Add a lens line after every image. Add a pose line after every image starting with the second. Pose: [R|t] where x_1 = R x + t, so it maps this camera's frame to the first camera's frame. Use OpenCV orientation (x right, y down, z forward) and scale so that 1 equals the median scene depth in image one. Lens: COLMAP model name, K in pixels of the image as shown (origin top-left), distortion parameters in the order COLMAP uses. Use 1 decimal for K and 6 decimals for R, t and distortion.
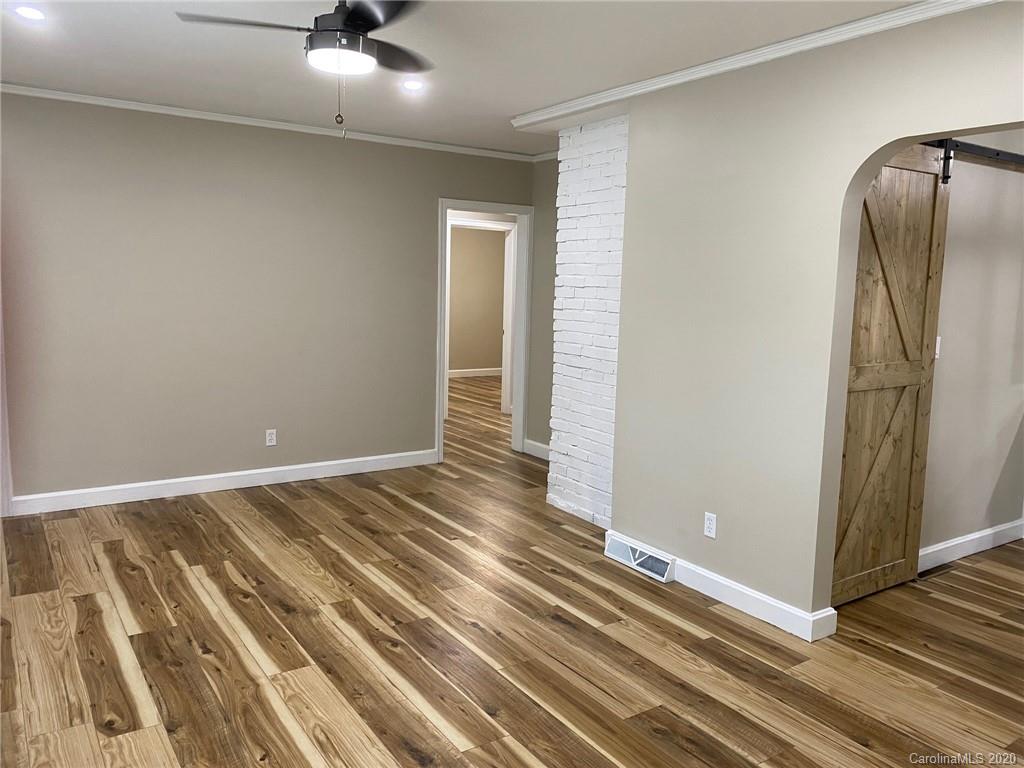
lens RADIAL K [[788.3, 0, 520.4], [0, 788.3, 387.4], [0, 0, 1]] dist [0.027410, -0.023683]
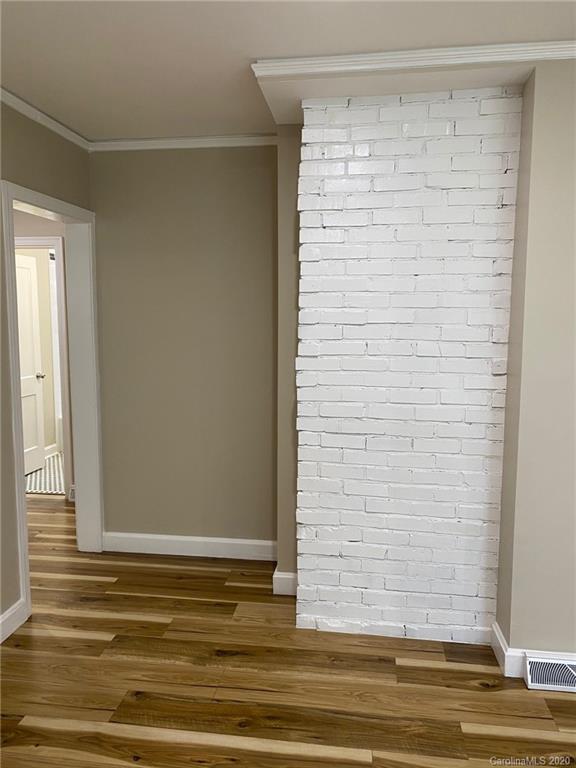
lens RADIAL K [[591.3, 0, 287.4], [0, 591.3, 377.8], [0, 0, 1]] dist [0.027410, -0.023683]
pose [[0.672396, -0.107230, 0.732383, -0.433616], [0.118407, 0.992291, 0.036575, -0.124738], [-0.730659, 0.062127, 0.679910, 0.803307]]
